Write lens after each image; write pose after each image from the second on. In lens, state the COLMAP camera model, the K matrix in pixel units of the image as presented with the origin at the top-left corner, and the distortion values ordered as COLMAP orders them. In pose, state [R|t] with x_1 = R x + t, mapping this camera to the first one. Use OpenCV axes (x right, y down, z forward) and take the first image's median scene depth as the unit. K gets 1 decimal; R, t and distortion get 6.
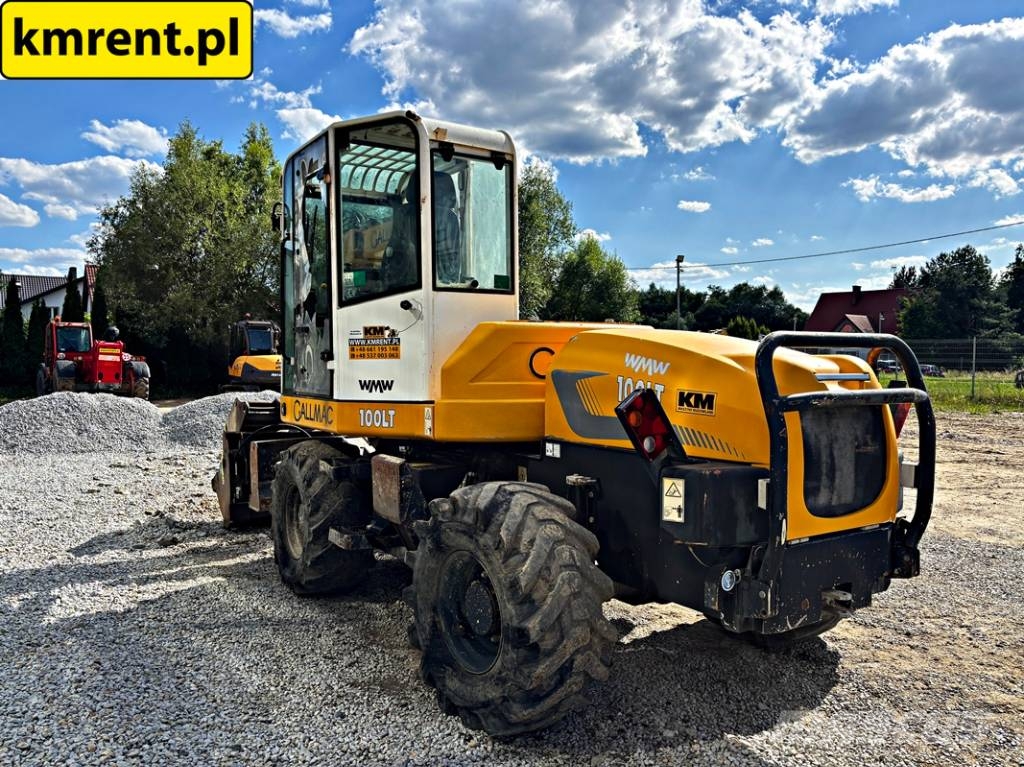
lens RADIAL K [[769.6, 0, 488.2], [0, 769.6, 382.6], [0, 0, 1]] dist [0.037769, -0.037329]
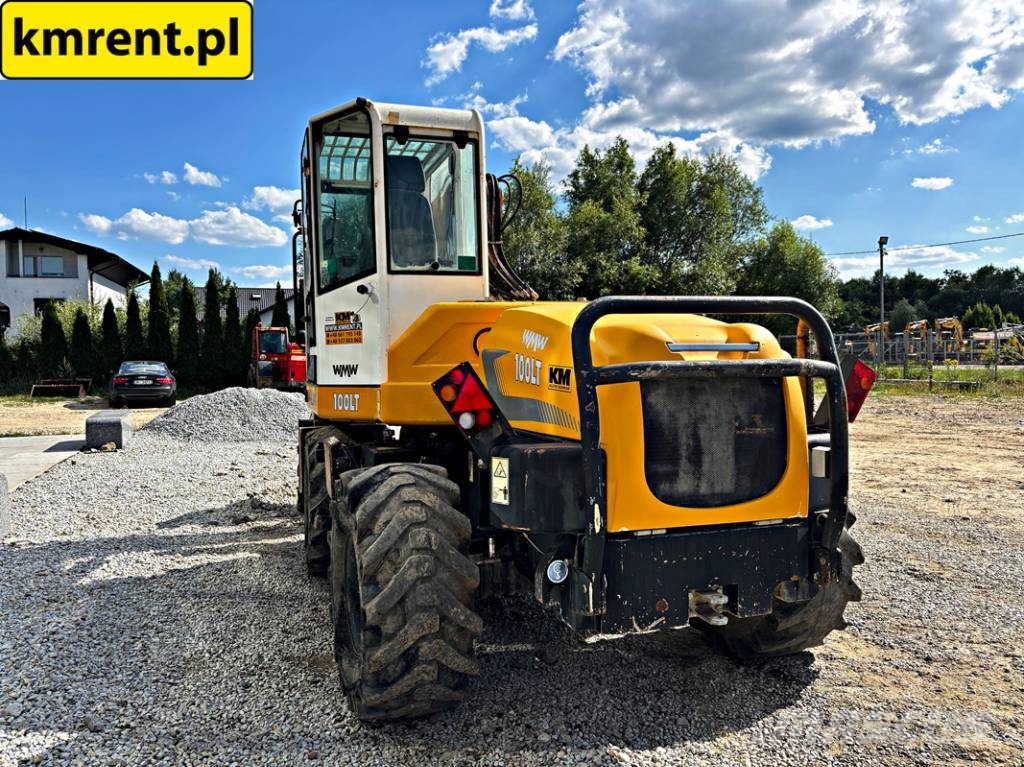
lens RADIAL K [[765.9, 0, 491.1], [0, 765.9, 376.5], [0, 0, 1]] dist [0.030787, -0.030253]
pose [[0.965519, -0.008516, -0.260191, 0.304586], [0.006773, 0.999948, -0.007593, 0.021420], [0.260243, 0.005569, 0.965527, 0.069926]]
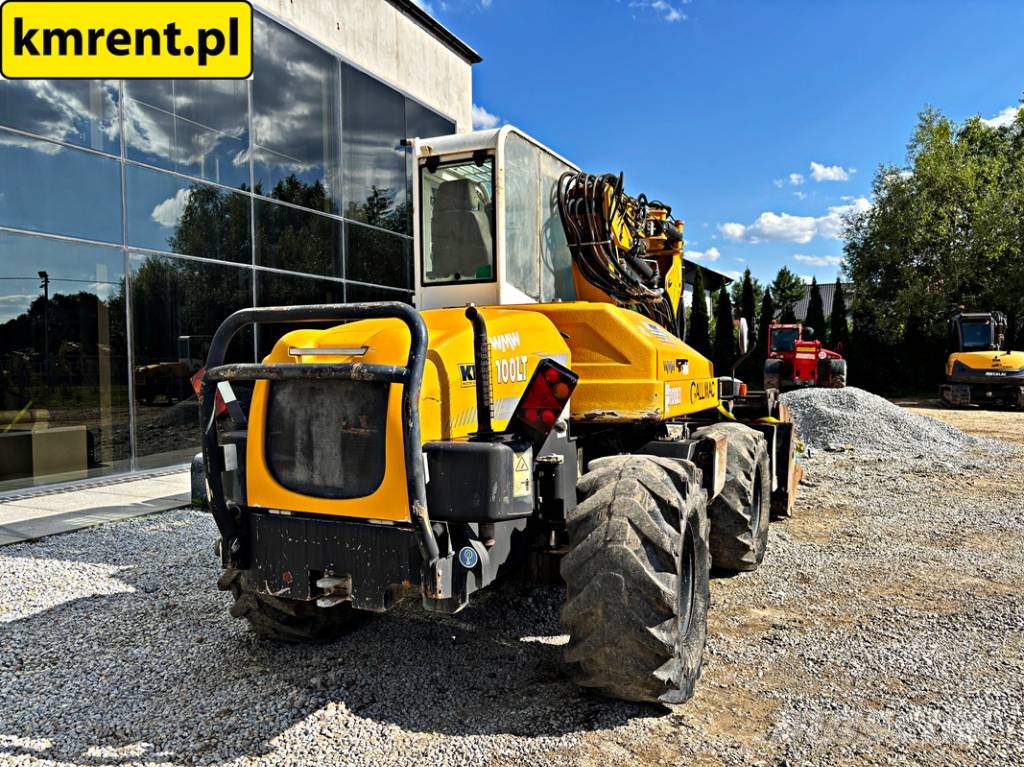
lens RADIAL K [[756.3, 0, 512.0], [0, 756.3, 383.5], [0, 0, 1]] dist [0.040366, -0.045303]
pose [[0.536512, 0.020350, -0.843648, 0.940485], [-0.020248, 0.999732, 0.011238, 0.012161], [0.843650, 0.011053, 0.536780, 0.480928]]
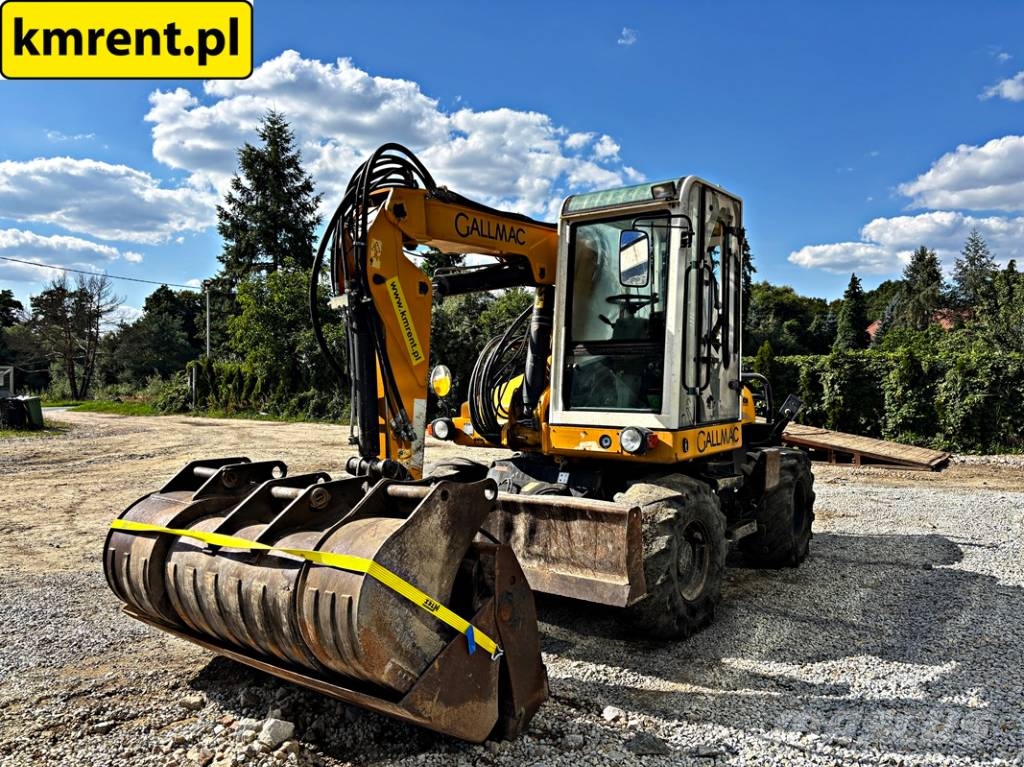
lens RADIAL K [[777.7, 0, 512.0], [0, 777.7, 383.5], [0, 0, 1]] dist [0.039204, -0.044828]
pose [[-0.365284, -0.007076, 0.930869, -1.262012], [0.034587, 0.999178, 0.021167, -0.077648], [-0.930253, 0.039928, -0.364739, 1.848365]]
